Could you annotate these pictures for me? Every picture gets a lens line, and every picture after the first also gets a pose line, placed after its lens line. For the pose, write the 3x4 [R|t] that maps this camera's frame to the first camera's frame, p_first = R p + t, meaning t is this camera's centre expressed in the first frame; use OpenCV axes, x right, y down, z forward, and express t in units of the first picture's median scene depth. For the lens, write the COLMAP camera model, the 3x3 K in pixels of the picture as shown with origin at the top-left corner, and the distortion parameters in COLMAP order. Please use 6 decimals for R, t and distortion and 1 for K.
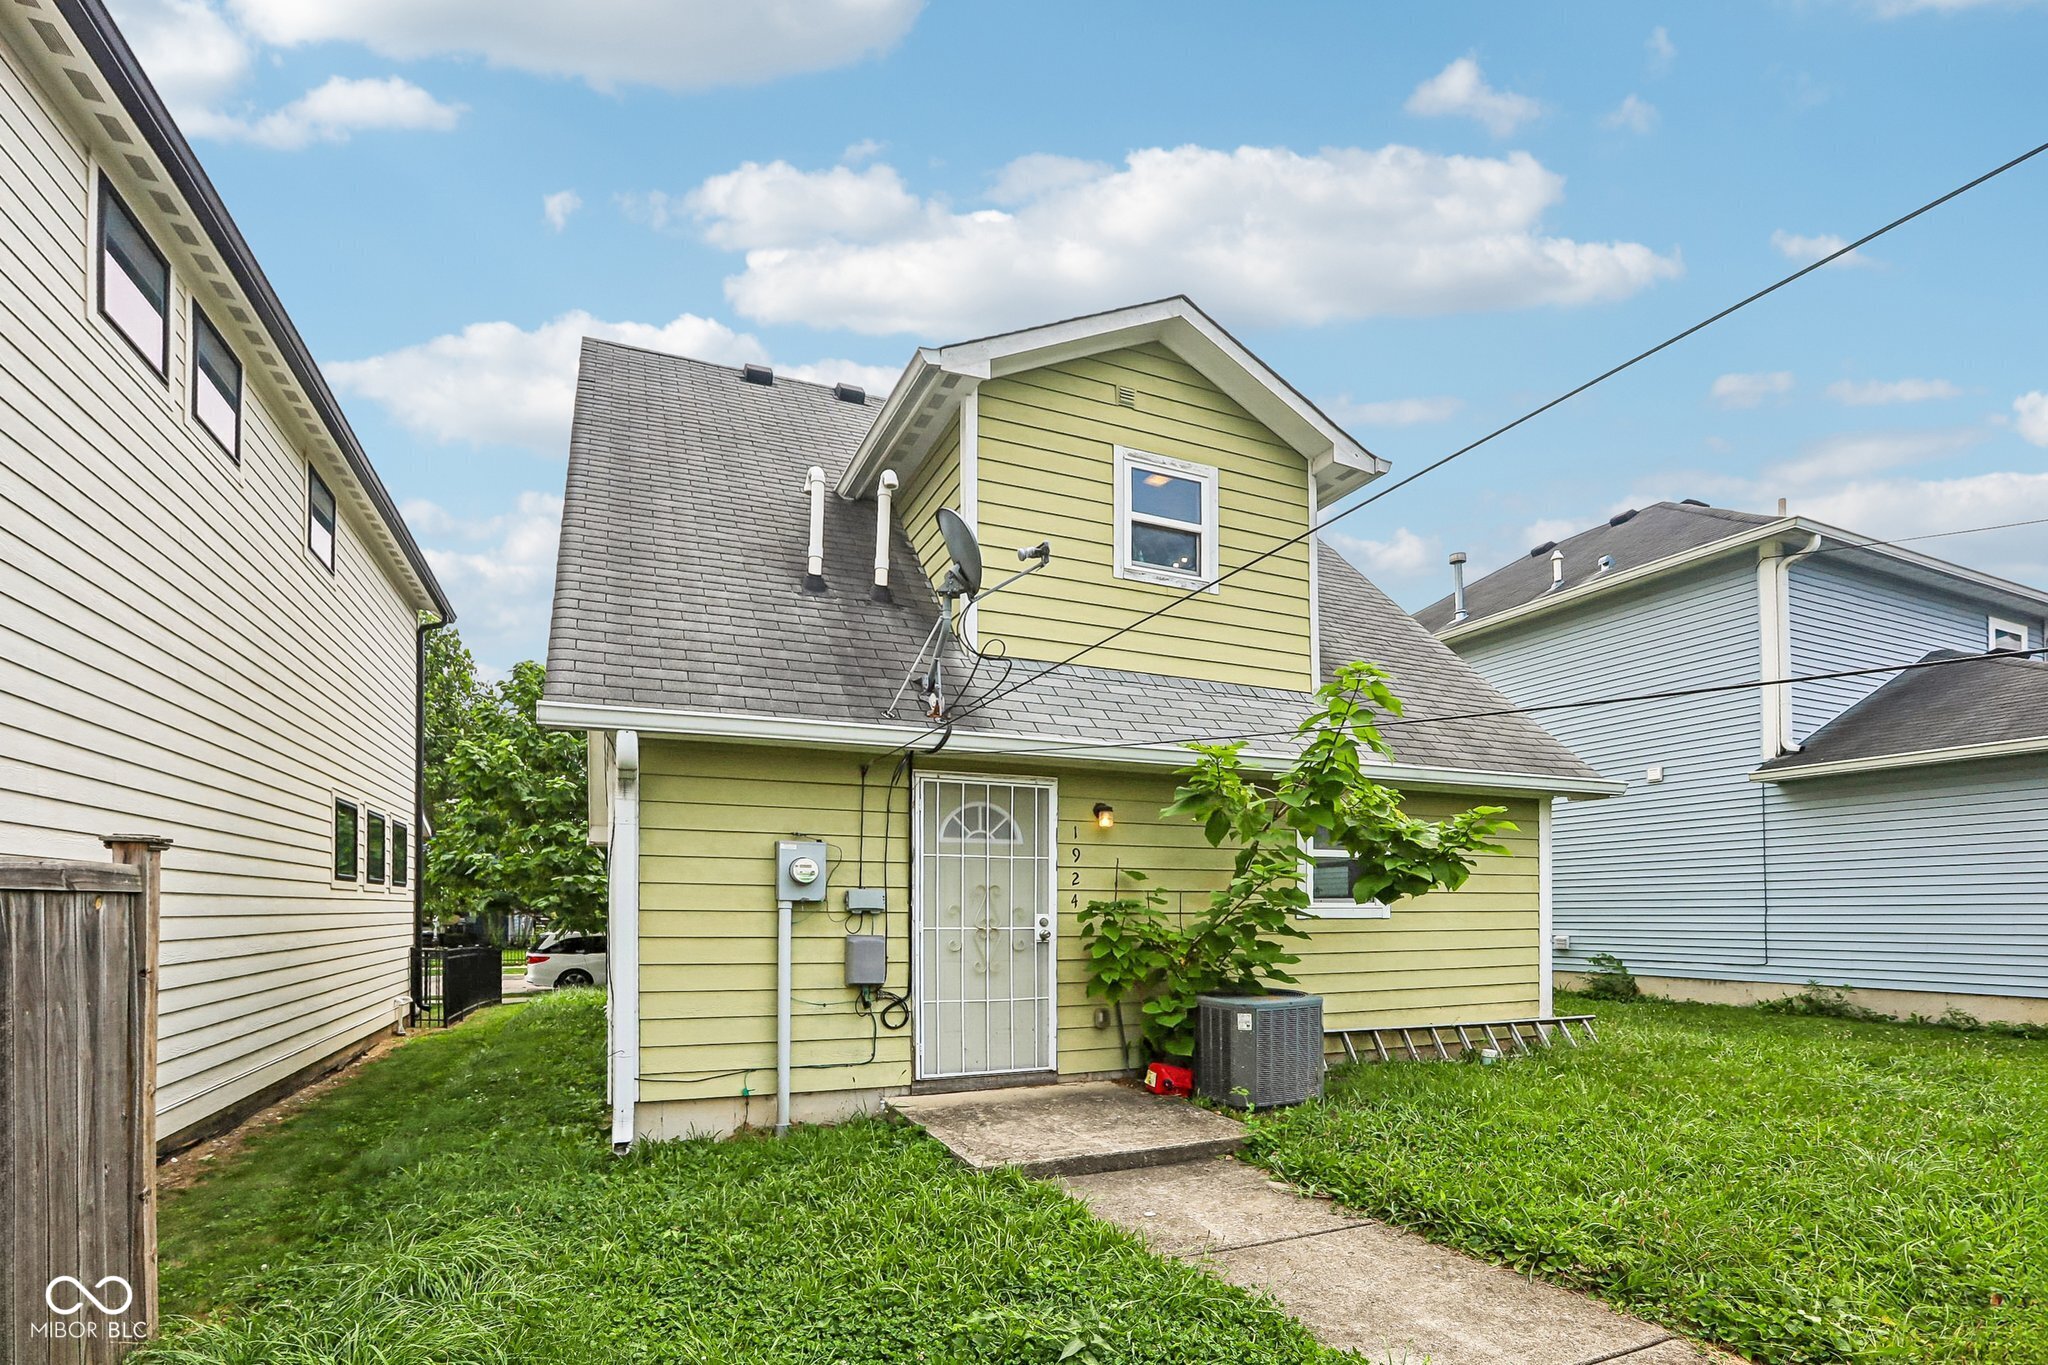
lens RADIAL K [[924.5, 0, 1024.0], [0, 924.5, 682.5], [0, 0, 1]] dist [-0.009665, -0.000083]
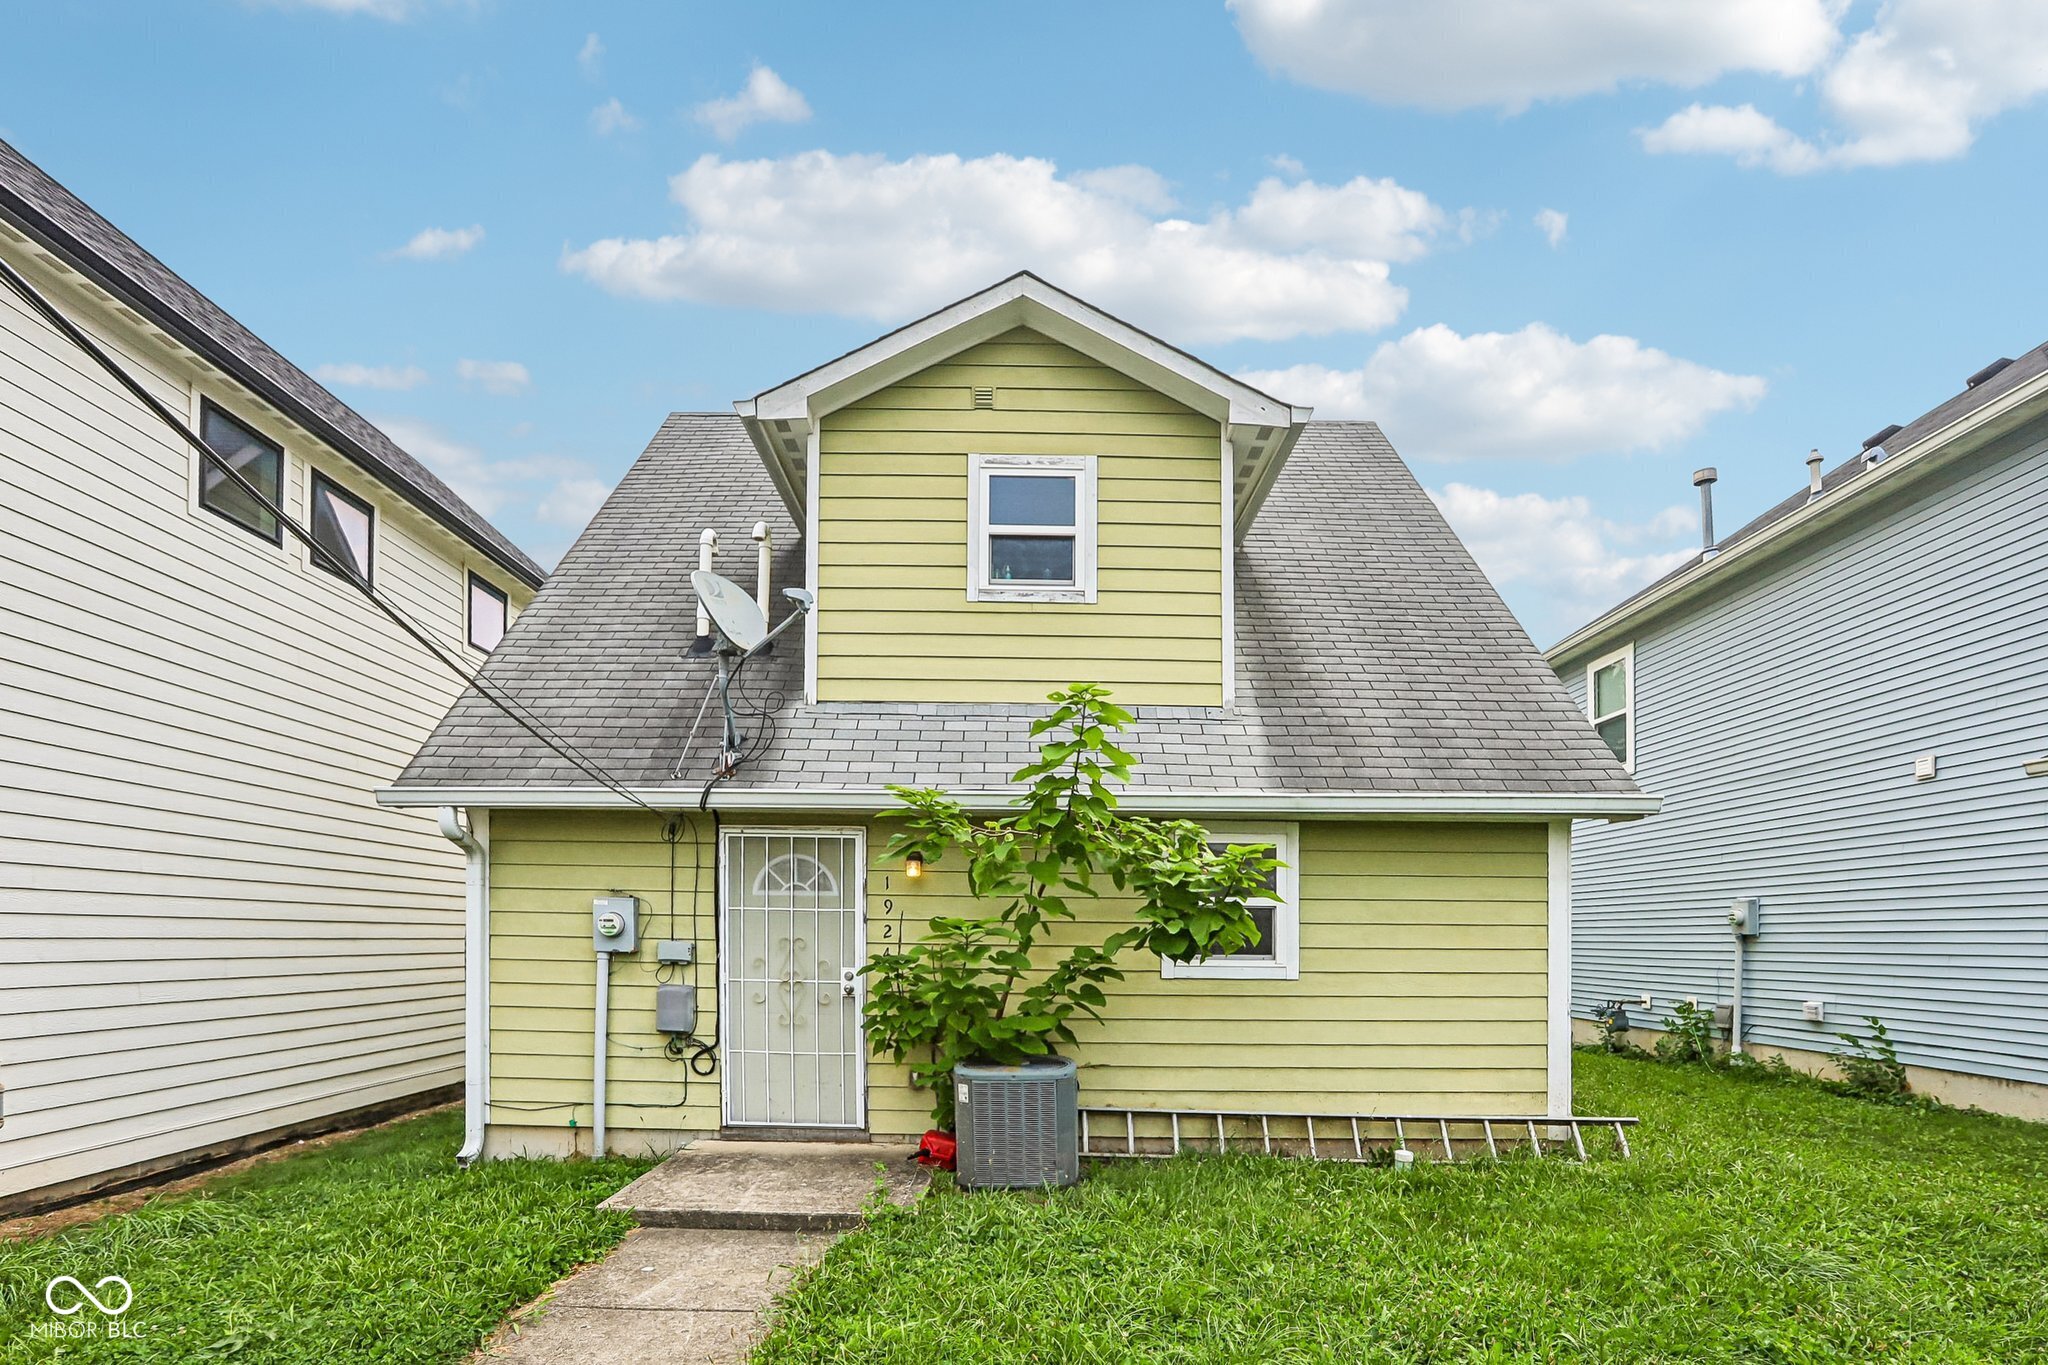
lens RADIAL K [[1046.7, 0, 1023.7], [0, 1046.7, 707.7], [0, 0, 1]] dist [-0.012113, 0.000003]
pose [[0.909645, -0.079279, -0.407752, 0.654400], [0.090476, 0.995865, 0.008214, -0.014177], [0.405415, -0.044363, 0.913056, 0.082045]]
